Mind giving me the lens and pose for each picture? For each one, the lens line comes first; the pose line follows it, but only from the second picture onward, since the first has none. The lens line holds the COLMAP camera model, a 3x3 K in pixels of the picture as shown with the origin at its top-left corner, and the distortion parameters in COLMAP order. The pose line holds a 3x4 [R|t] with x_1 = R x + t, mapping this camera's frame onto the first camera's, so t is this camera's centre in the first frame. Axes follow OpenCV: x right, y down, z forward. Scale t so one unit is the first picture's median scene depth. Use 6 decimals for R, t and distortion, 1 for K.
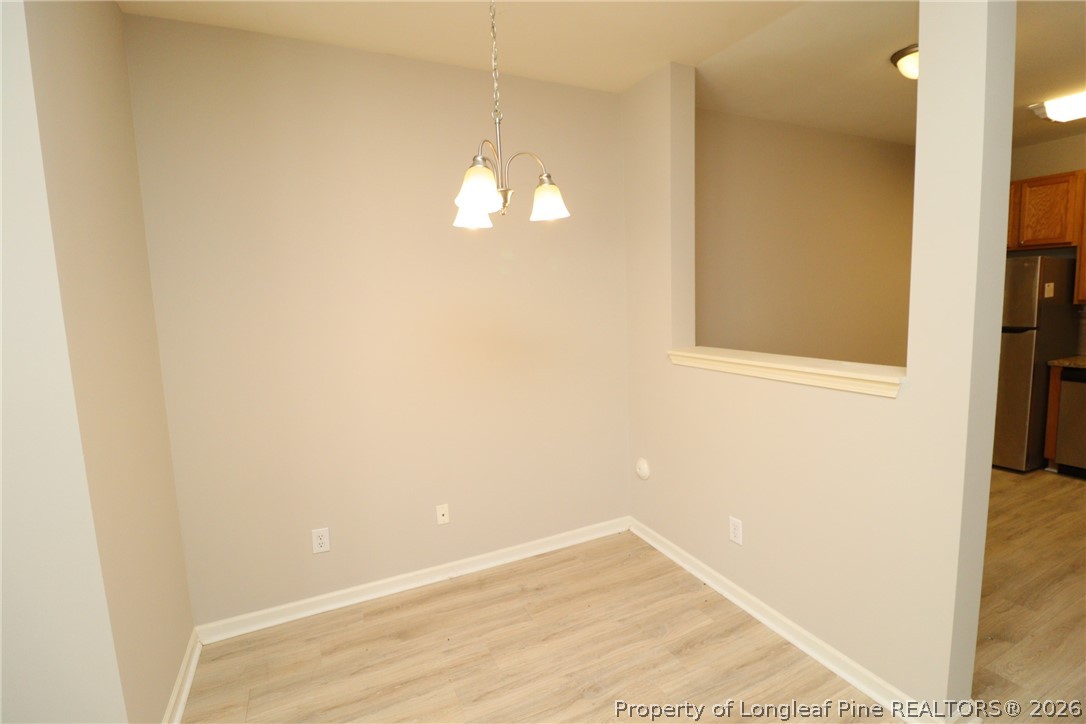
lens RADIAL K [[503.2, 0, 557.4], [0, 503.2, 354.9], [0, 0, 1]] dist [0.000191, -0.013072]
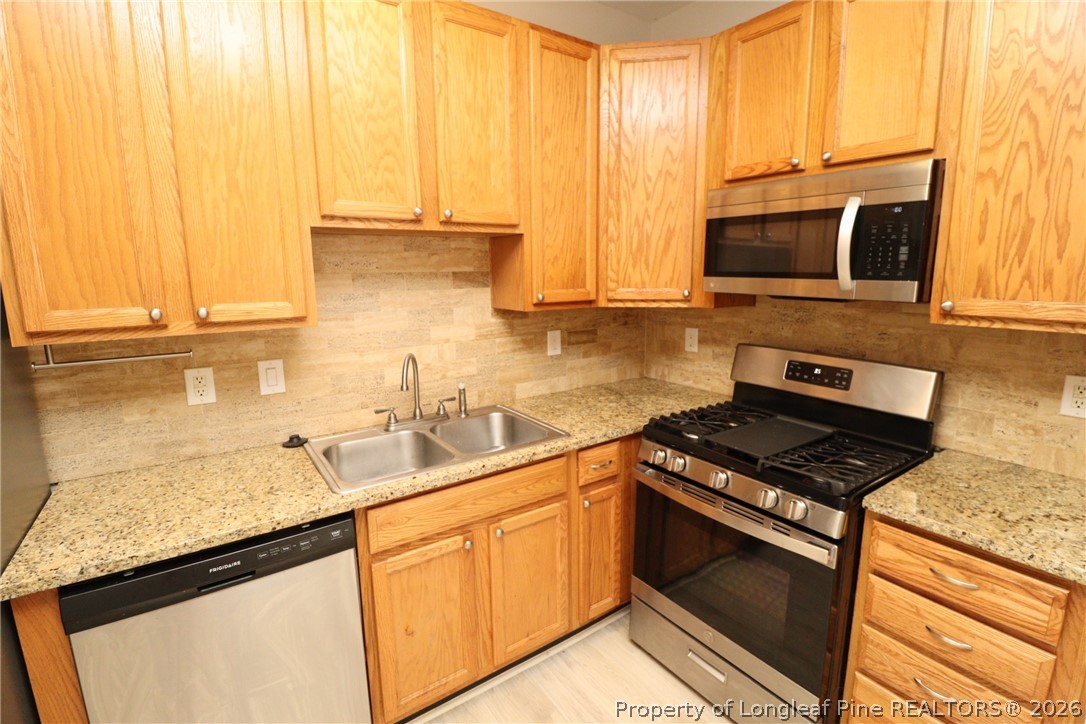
lens RADIAL K [[503.2, 0, 557.4], [0, 503.2, 354.9], [0, 0, 1]] dist [0.000191, -0.013072]
pose [[-0.166630, -0.134222, 0.976841, 0.721337], [0.123479, 0.980052, 0.155726, -0.106613], [-0.978257, 0.146568, -0.146733, 0.748093]]
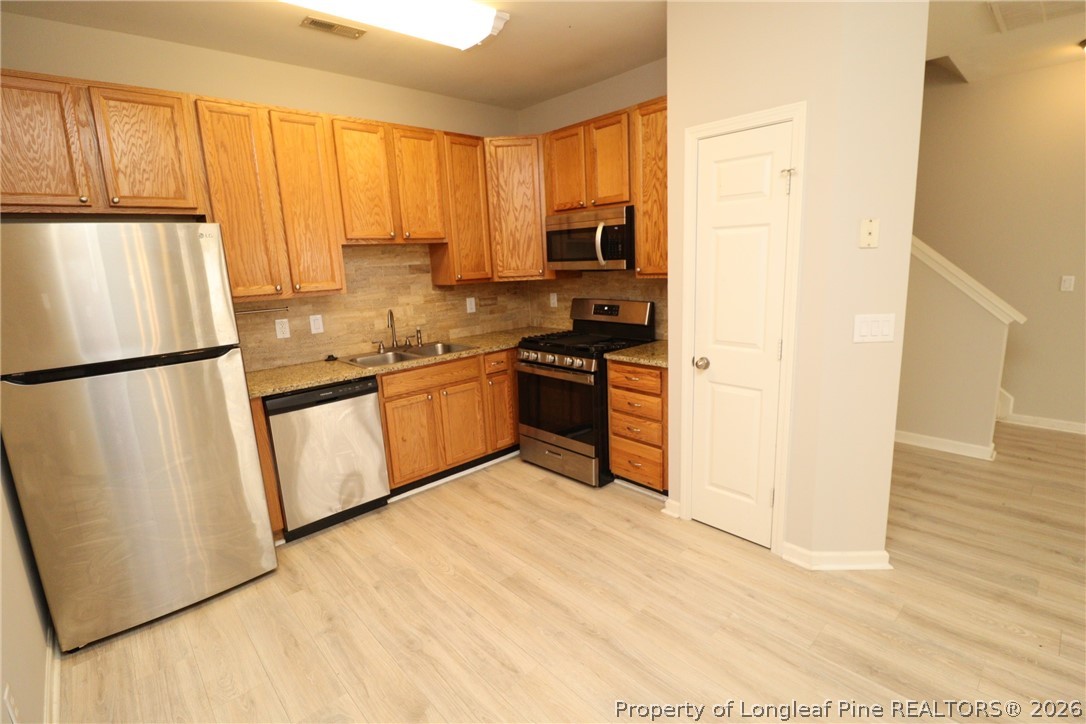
lens RADIAL K [[503.2, 0, 557.4], [0, 503.2, 354.9], [0, 0, 1]] dist [0.000191, -0.013072]
pose [[-0.297417, -0.133666, 0.945345, 0.268913], [0.162095, 0.968707, 0.187966, -0.092104], [-0.940887, 0.209140, -0.266443, 0.790372]]
